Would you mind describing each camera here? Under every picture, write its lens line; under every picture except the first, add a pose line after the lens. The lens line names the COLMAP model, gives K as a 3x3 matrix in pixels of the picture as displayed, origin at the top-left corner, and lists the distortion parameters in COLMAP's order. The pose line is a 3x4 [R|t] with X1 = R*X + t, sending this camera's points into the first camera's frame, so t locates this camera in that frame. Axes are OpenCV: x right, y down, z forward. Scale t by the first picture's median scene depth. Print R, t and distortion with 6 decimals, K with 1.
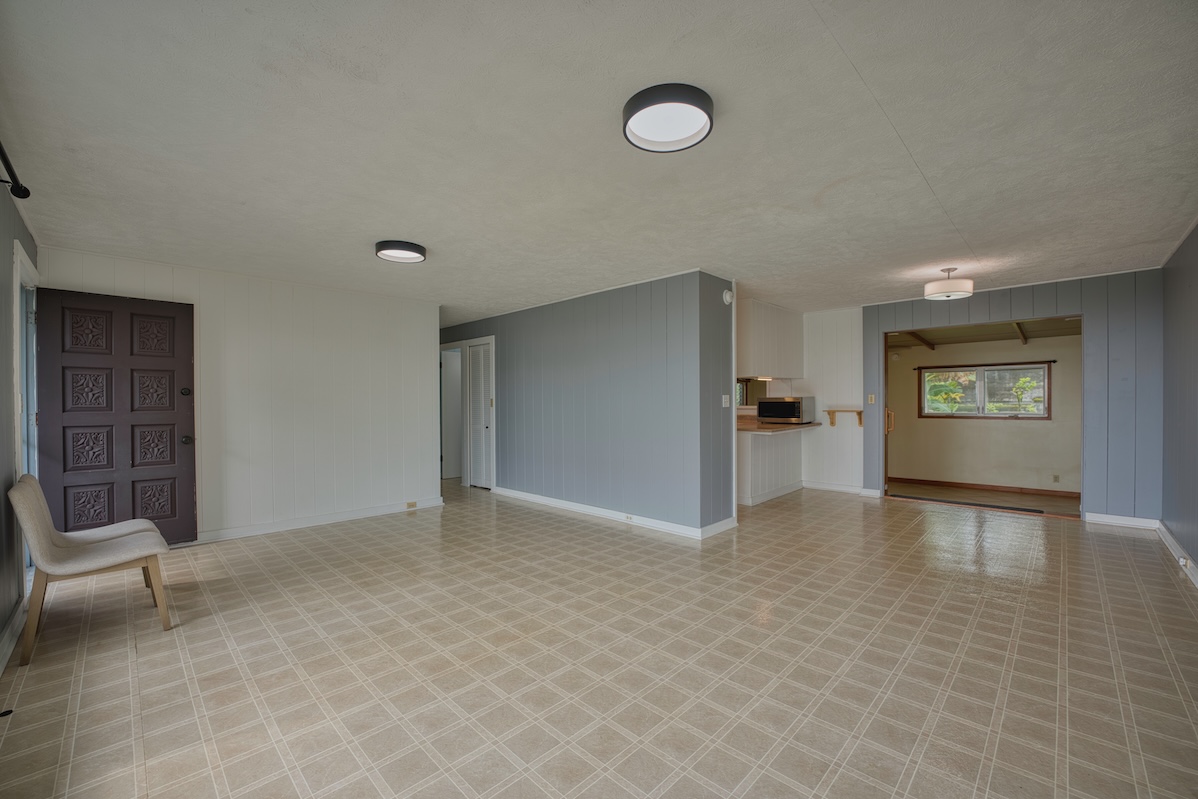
lens RADIAL K [[483.8, 0, 598.7], [0, 483.8, 403.7], [0, 0, 1]] dist [-0.026228, 0.000210]
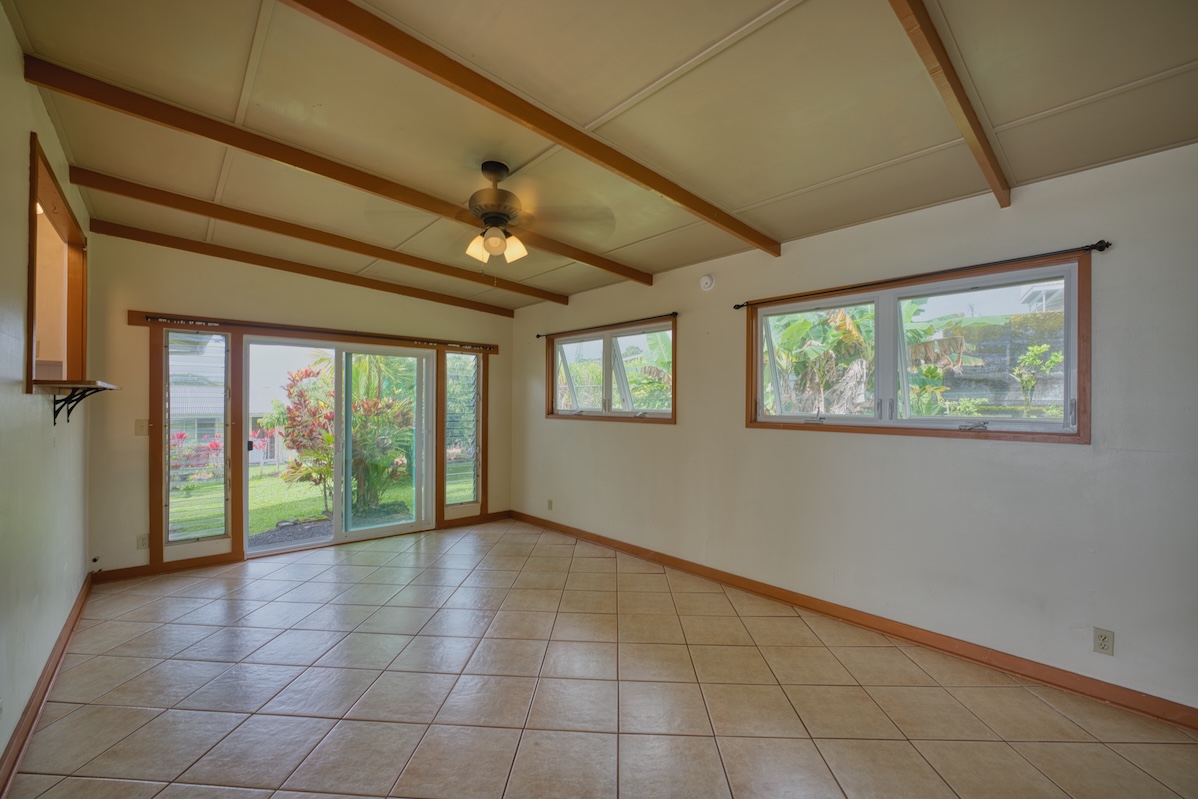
lens RADIAL K [[483.8, 0, 598.7], [0, 483.8, 403.7], [0, 0, 1]] dist [-0.026228, 0.000210]
pose [[0.998312, 0.009886, -0.057233, 1.058087], [-0.010077, 0.999945, -0.003050, 0.021999], [0.057200, 0.003622, 0.998356, 1.091329]]
